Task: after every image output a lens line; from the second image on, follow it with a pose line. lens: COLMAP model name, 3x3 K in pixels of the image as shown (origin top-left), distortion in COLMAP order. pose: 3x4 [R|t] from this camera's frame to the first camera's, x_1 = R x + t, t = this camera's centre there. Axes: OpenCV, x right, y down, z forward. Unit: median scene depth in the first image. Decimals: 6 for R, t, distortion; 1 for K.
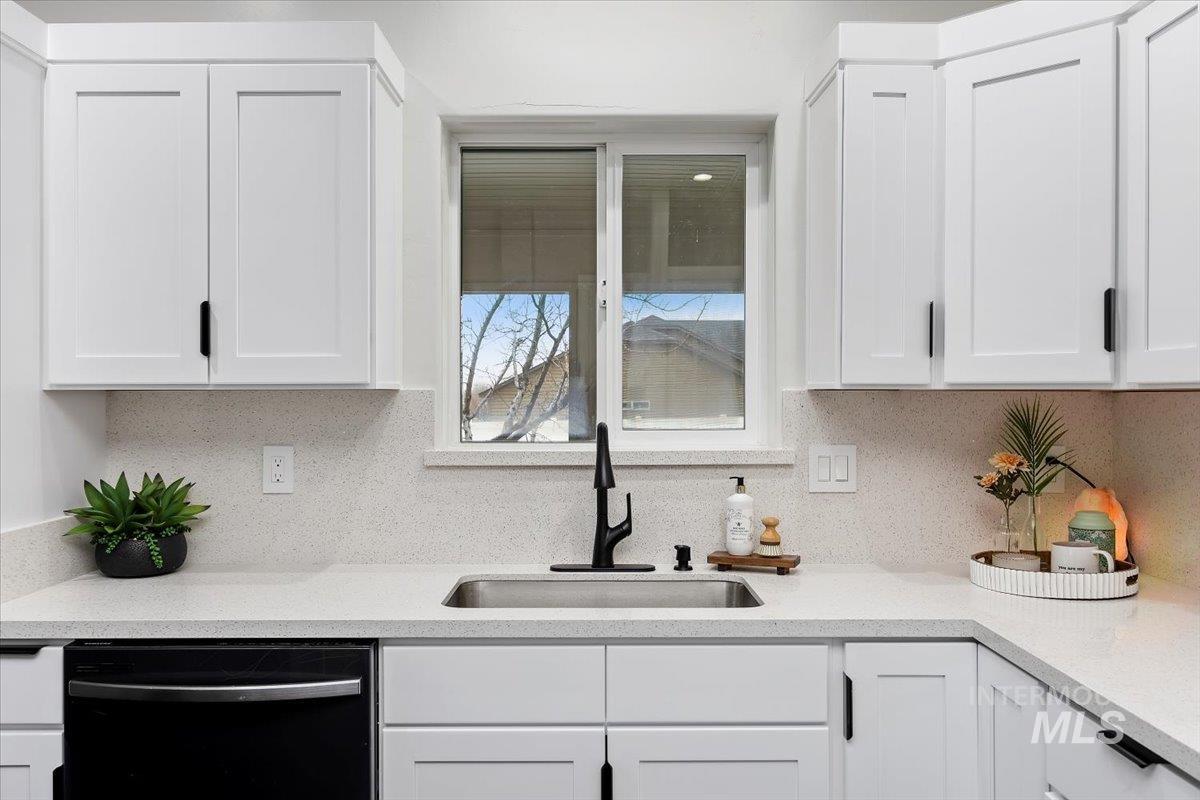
lens RADIAL K [[987.2, 0, 602.1], [0, 987.2, 388.6], [0, 0, 1]] dist [-0.000731, -0.005075]
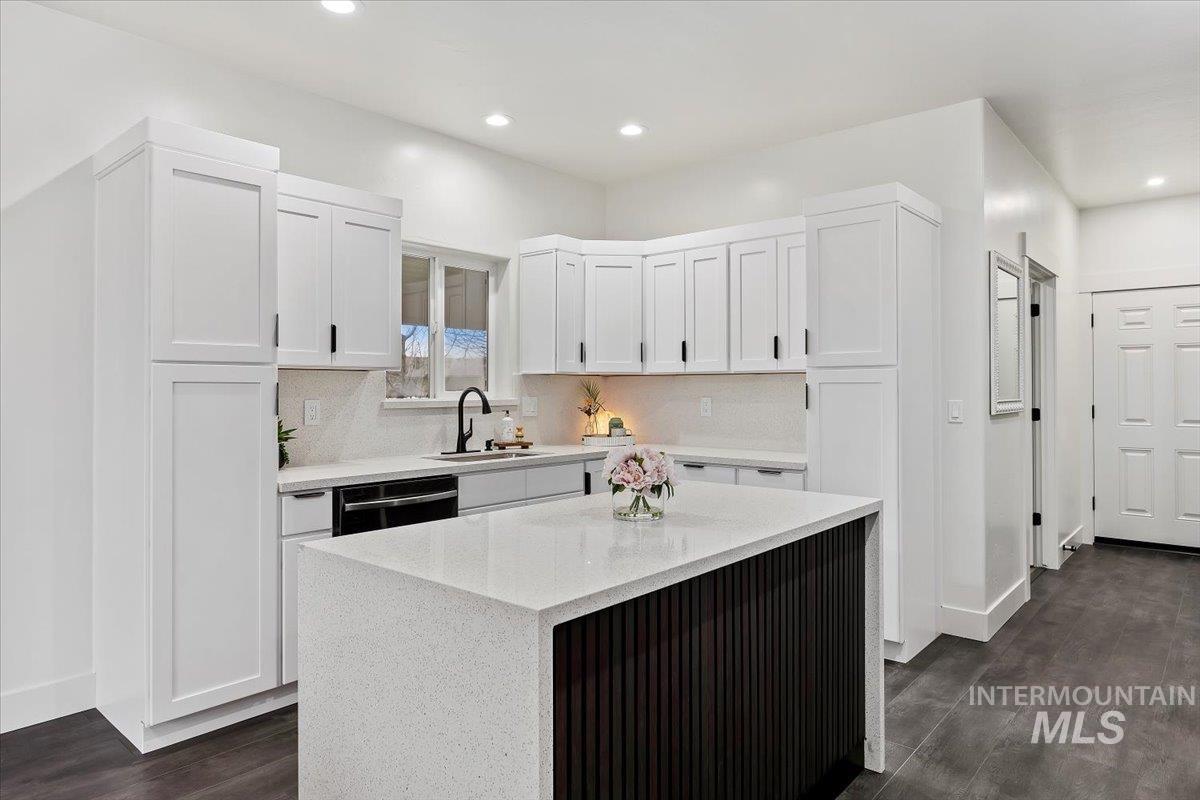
lens RADIAL K [[732.3, 0, 601.2], [0, 732.3, 387.0], [0, 0, 1]] dist [-0.000258, -0.000036]
pose [[0.666516, -0.000842, 0.745490, -1.028929], [0.004420, 0.999986, -0.002823, 0.039768], [-0.745478, 0.005176, 0.666511, -0.348301]]
